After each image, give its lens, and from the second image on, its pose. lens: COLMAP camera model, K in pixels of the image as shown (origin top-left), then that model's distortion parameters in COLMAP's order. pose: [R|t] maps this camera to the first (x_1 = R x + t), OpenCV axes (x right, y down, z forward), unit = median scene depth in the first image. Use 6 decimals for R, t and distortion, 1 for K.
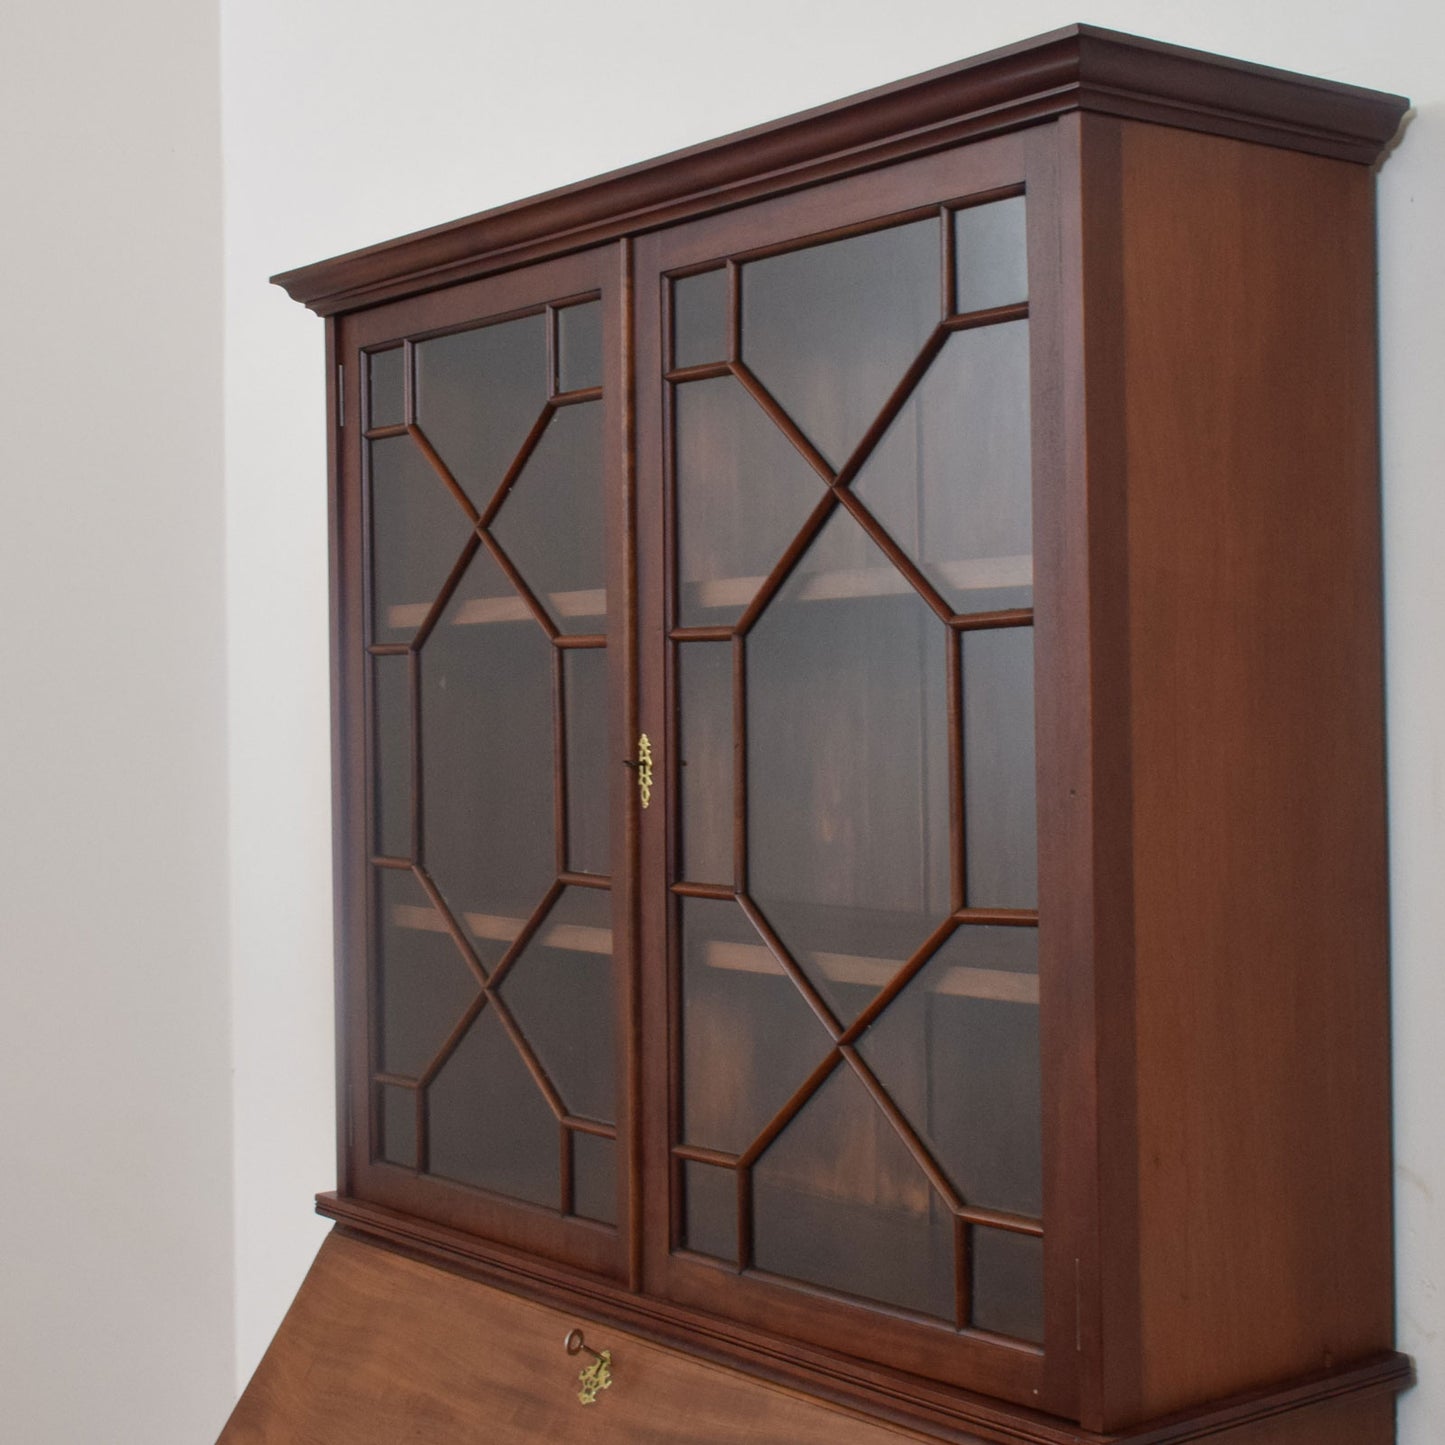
lens RADIAL K [[2431.2, 0, 729.3], [0, 2431.2, 706.6], [0, 0, 1]] dist [-0.022990, 0.000000]
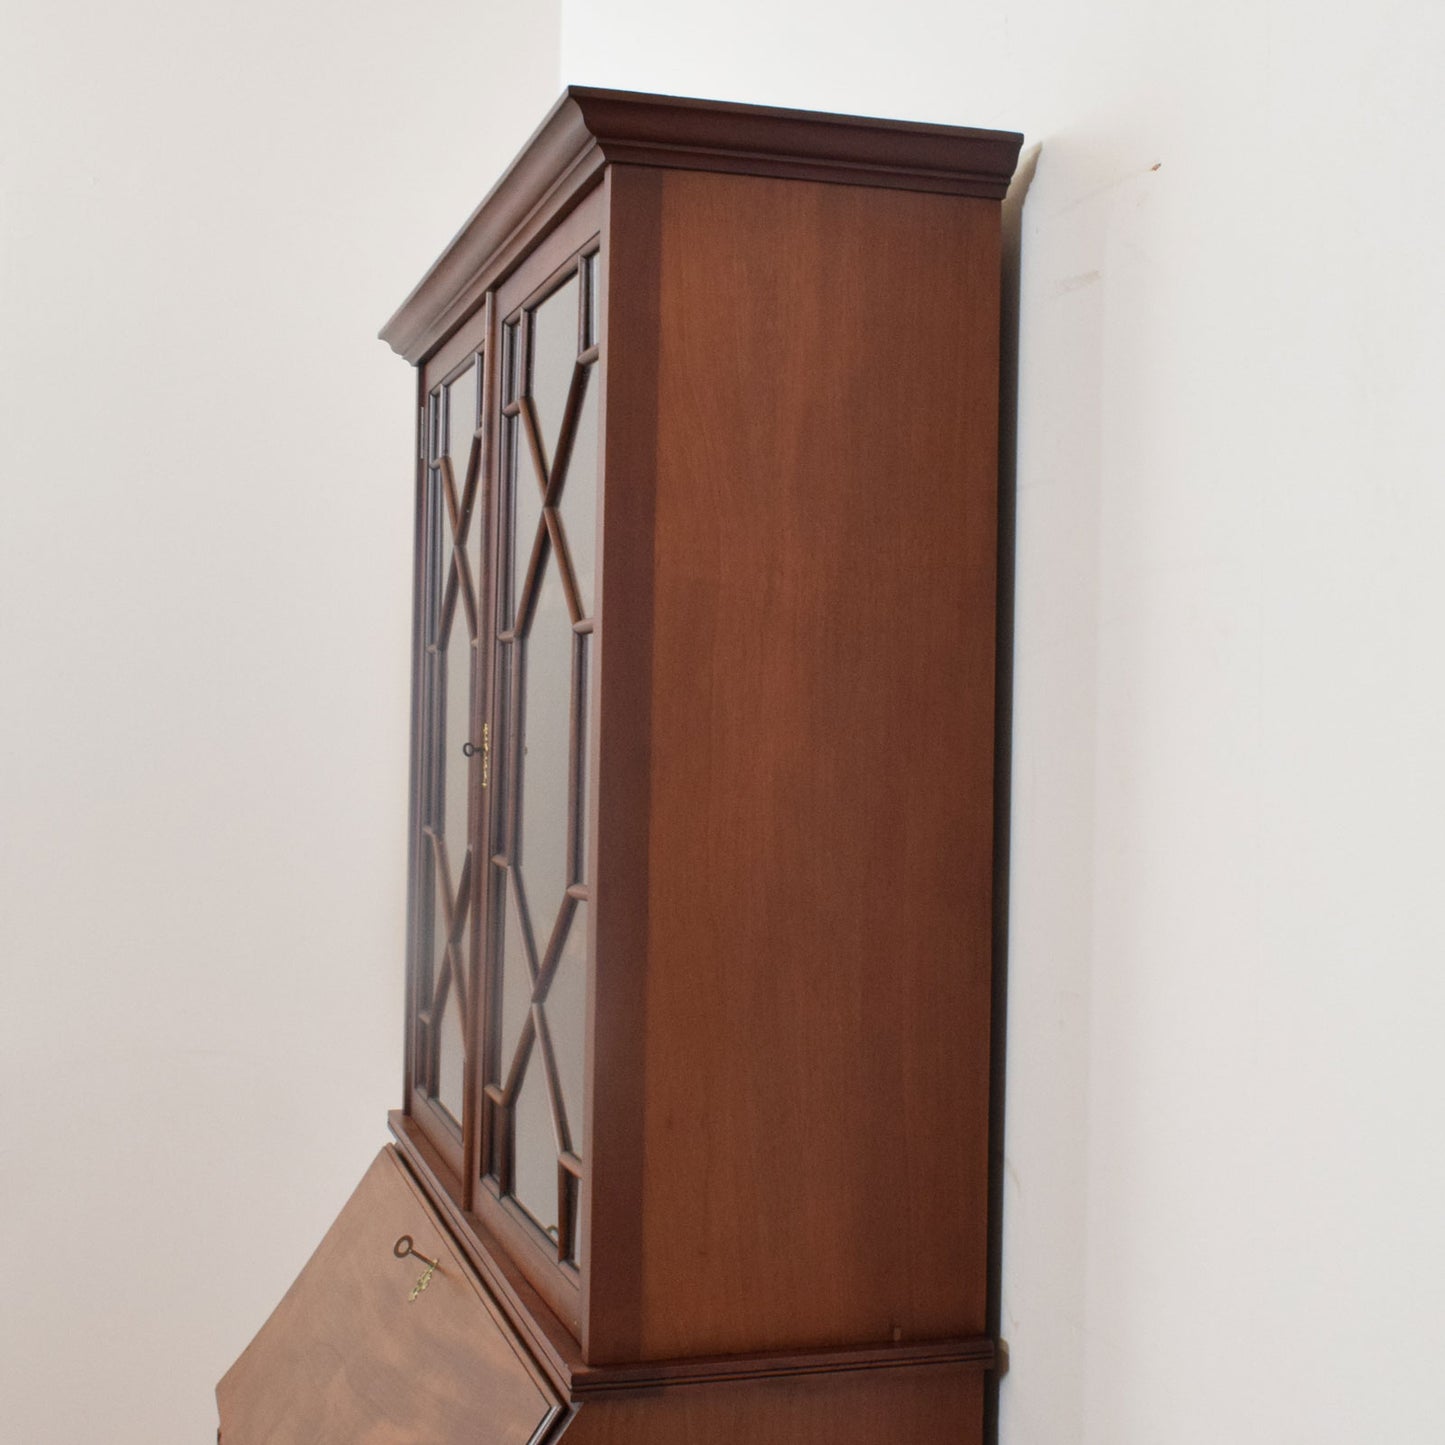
lens RADIAL K [[2186.6, 0, 716.5], [0, 2186.6, 726.5], [0, 0, 1]] dist [-0.062812, 0.000000]
pose [[0.943581, 0.035574, -0.329224, 0.465436], [-0.034947, 0.999359, 0.007825, 0.000439], [0.329291, 0.004122, 0.944219, 0.075172]]
